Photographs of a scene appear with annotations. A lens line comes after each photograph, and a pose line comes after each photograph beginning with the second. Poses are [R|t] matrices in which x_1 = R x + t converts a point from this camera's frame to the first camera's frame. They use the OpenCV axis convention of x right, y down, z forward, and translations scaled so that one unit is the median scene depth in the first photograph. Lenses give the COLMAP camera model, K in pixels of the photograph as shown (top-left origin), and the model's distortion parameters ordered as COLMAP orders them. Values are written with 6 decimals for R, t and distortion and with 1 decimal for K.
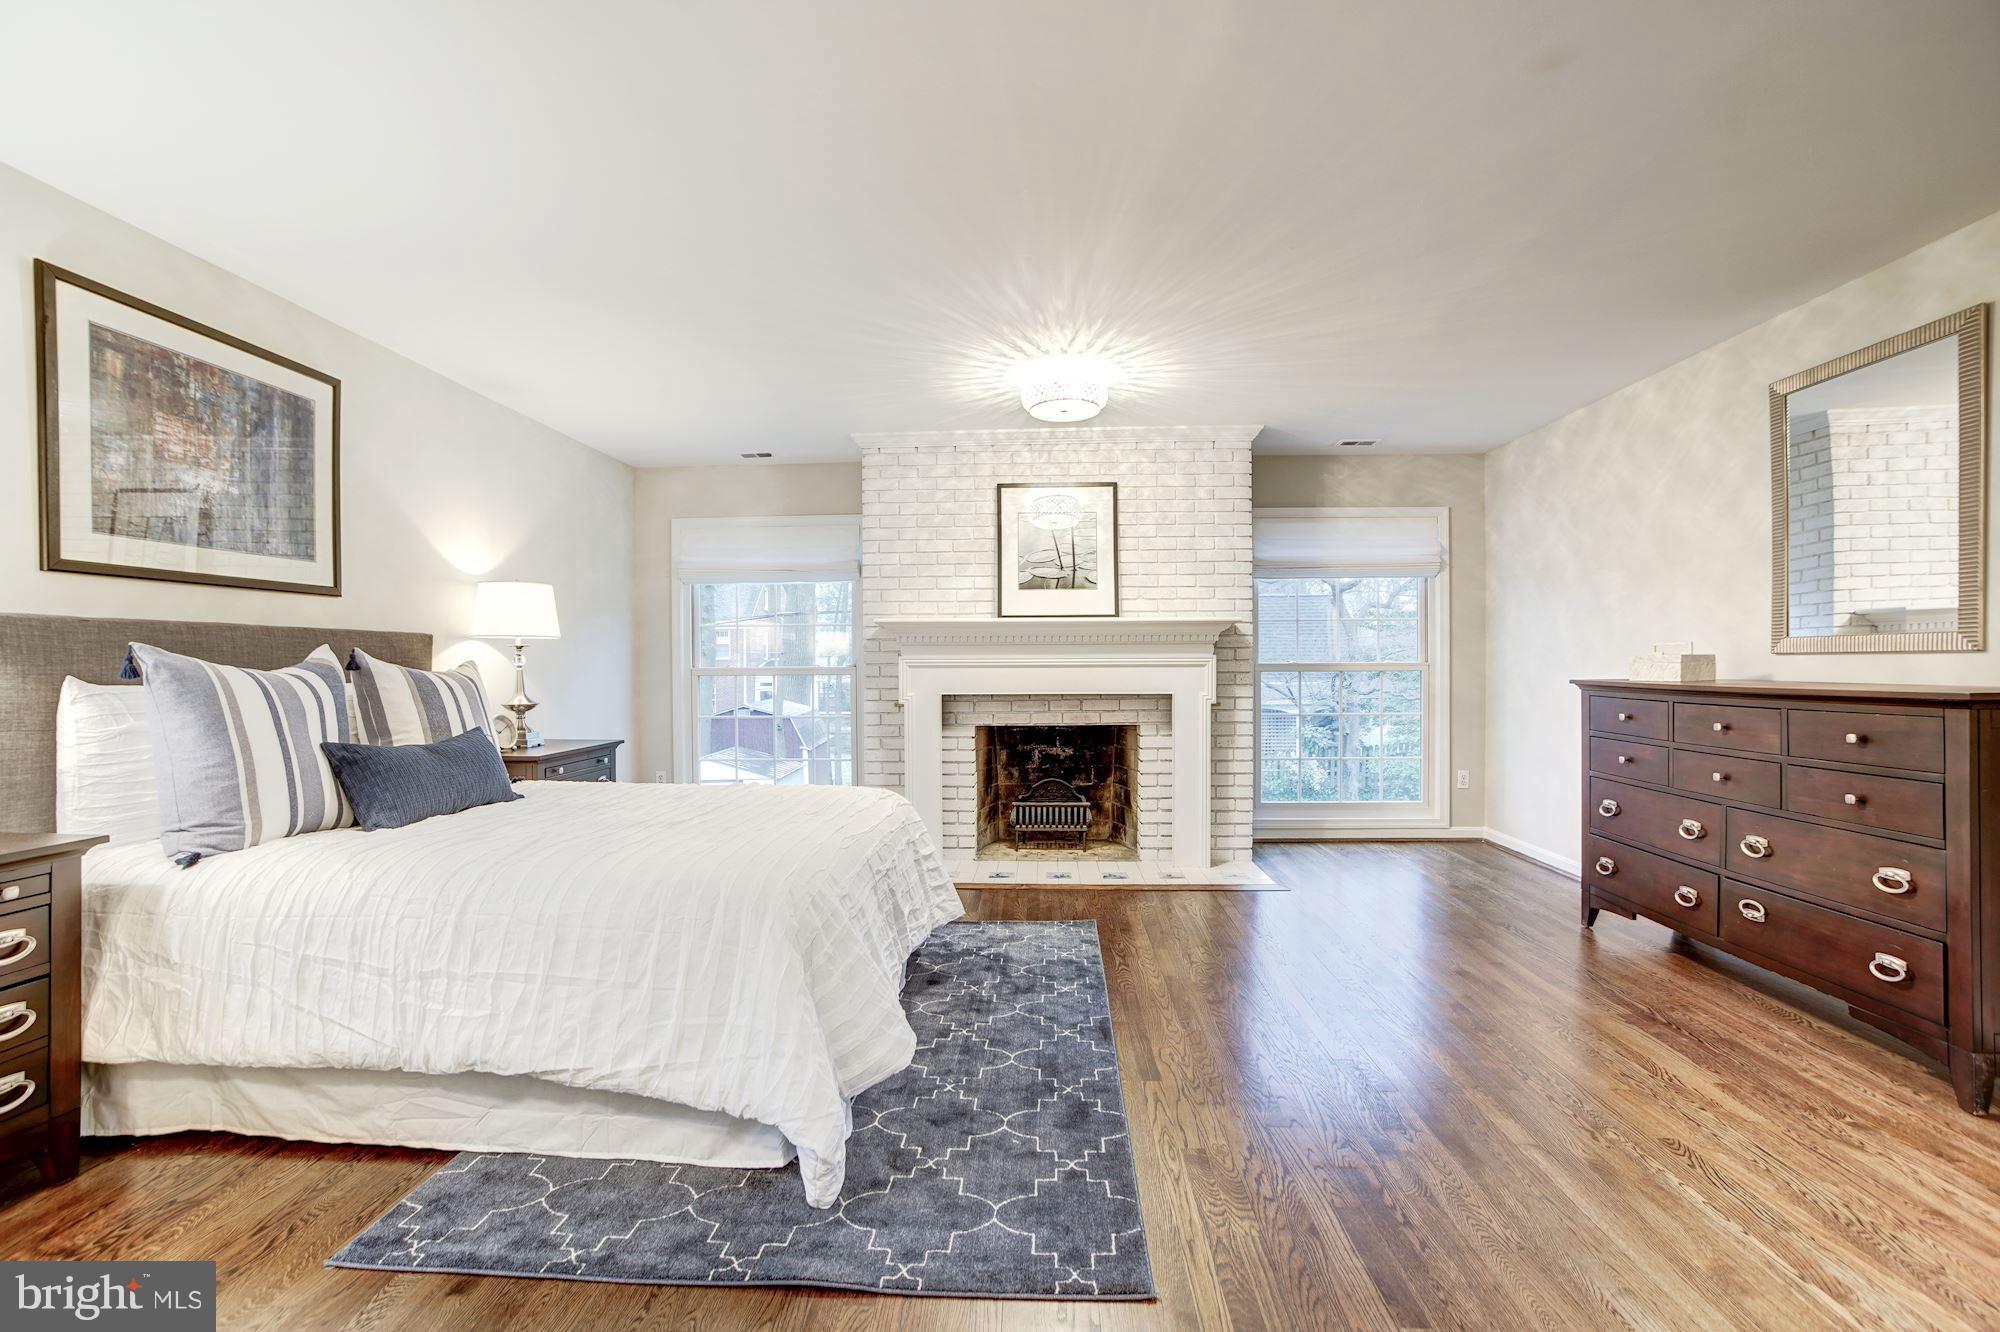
lens RADIAL K [[875.0, 0, 986.8], [0, 875.0, 668.0], [0, 0, 1]] dist [-0.016976, 0.005852]
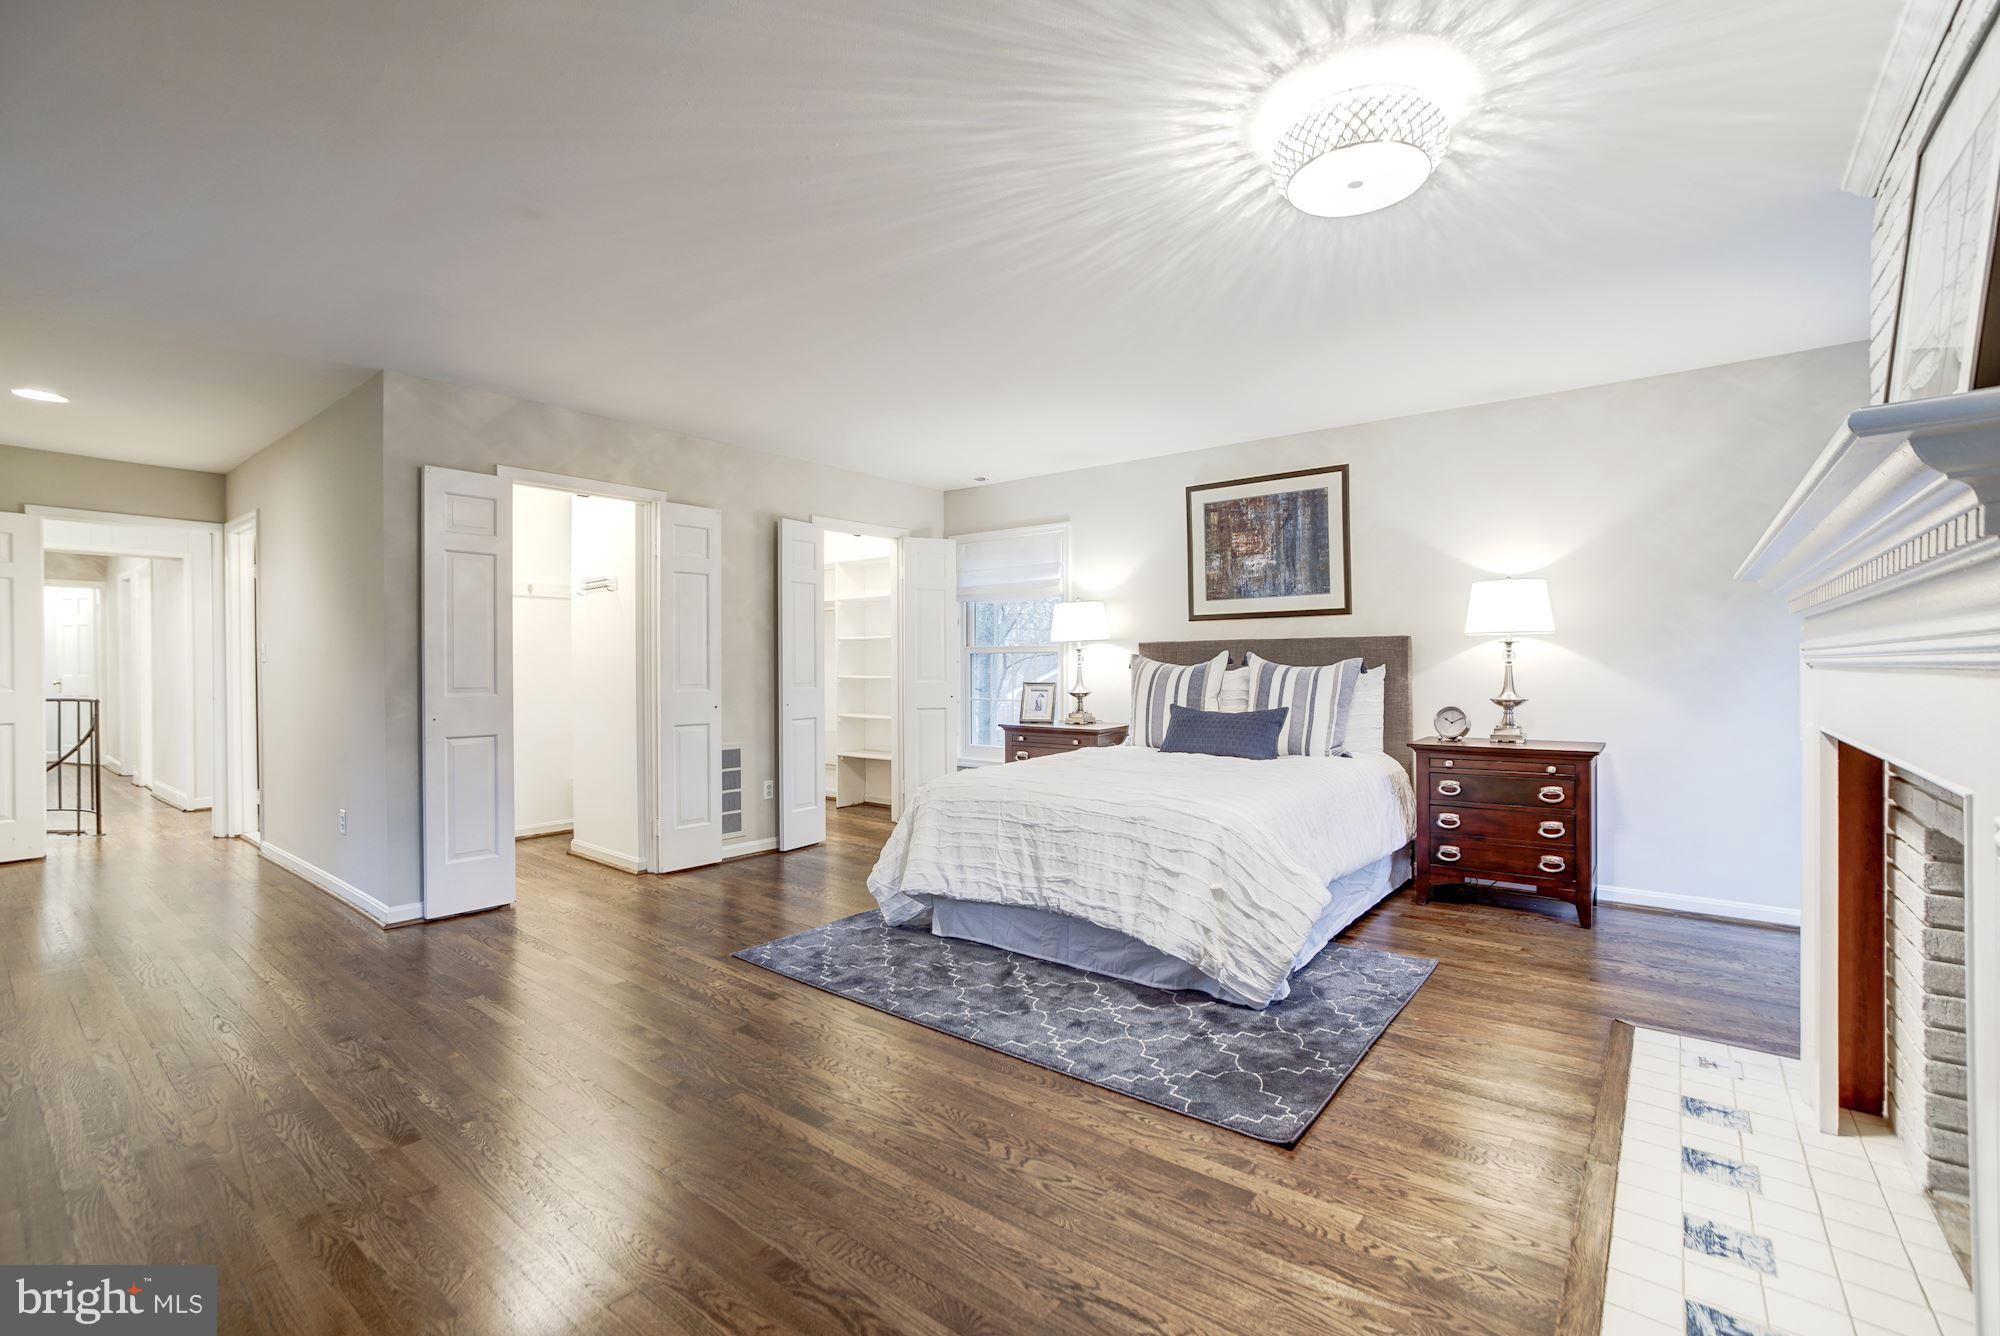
lens RADIAL K [[854.9, 0, 1000.1], [0, 854.9, 663.2], [0, 0, 1]] dist [0.000526, 0.000125]
pose [[-0.560518, 0.008019, -0.828104, 0.607549], [0.006834, 0.999964, 0.005057, -0.009370], [0.828114, -0.002825, -0.560552, 1.055835]]
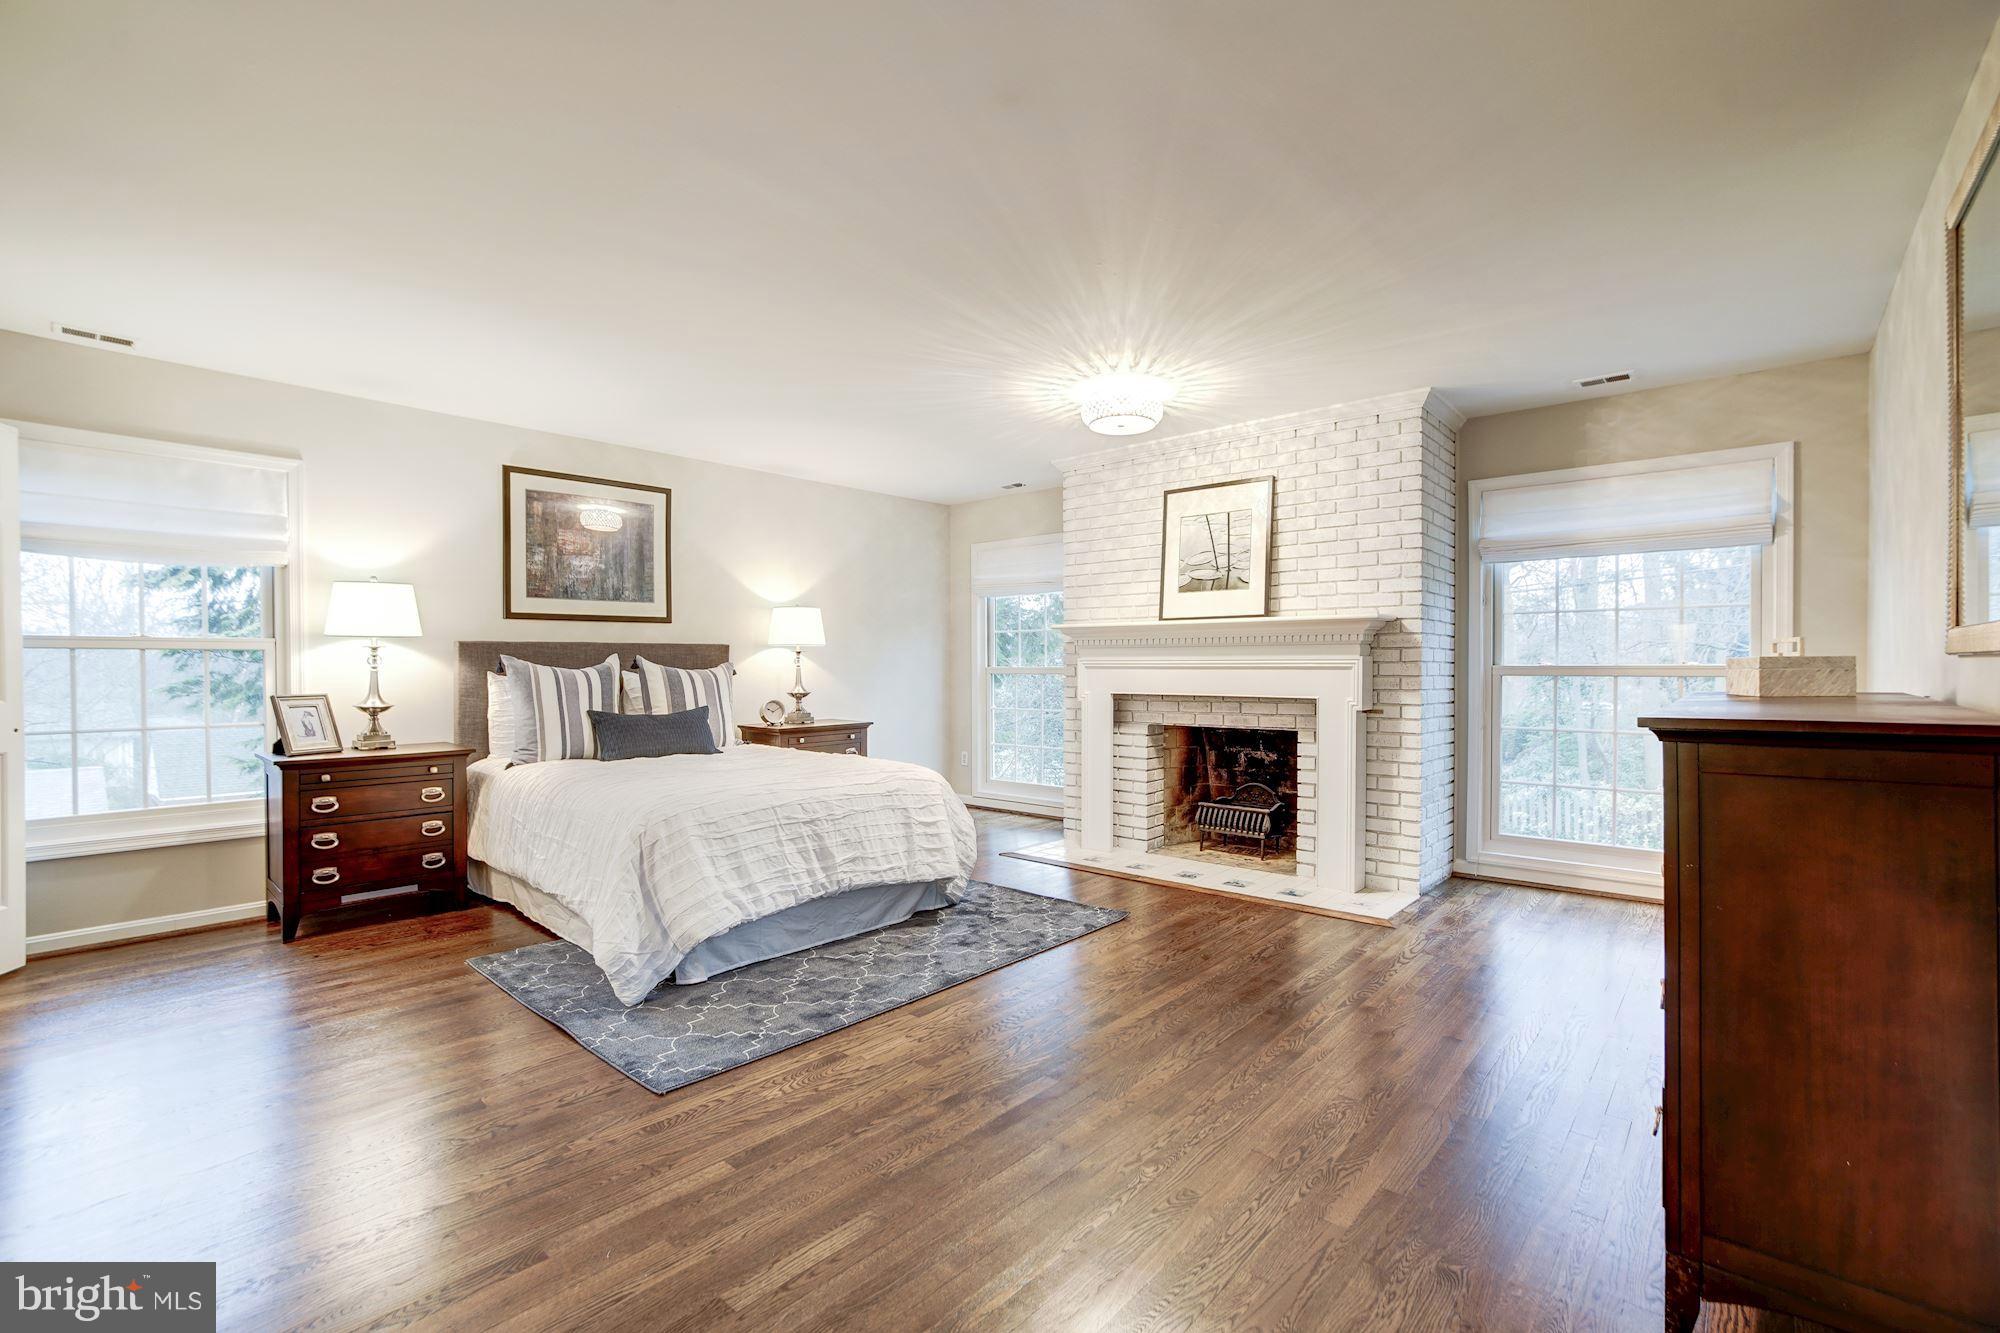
lens RADIAL K [[875.0, 0, 971.3], [0, 875.0, 668.1], [0, 0, 1]] dist [-0.016976, 0.005852]
pose [[0.775429, 0.006972, -0.631397, 0.586084], [-0.004313, 0.999974, 0.005745, -0.007803], [0.631420, -0.001731, 0.775439, 0.066585]]
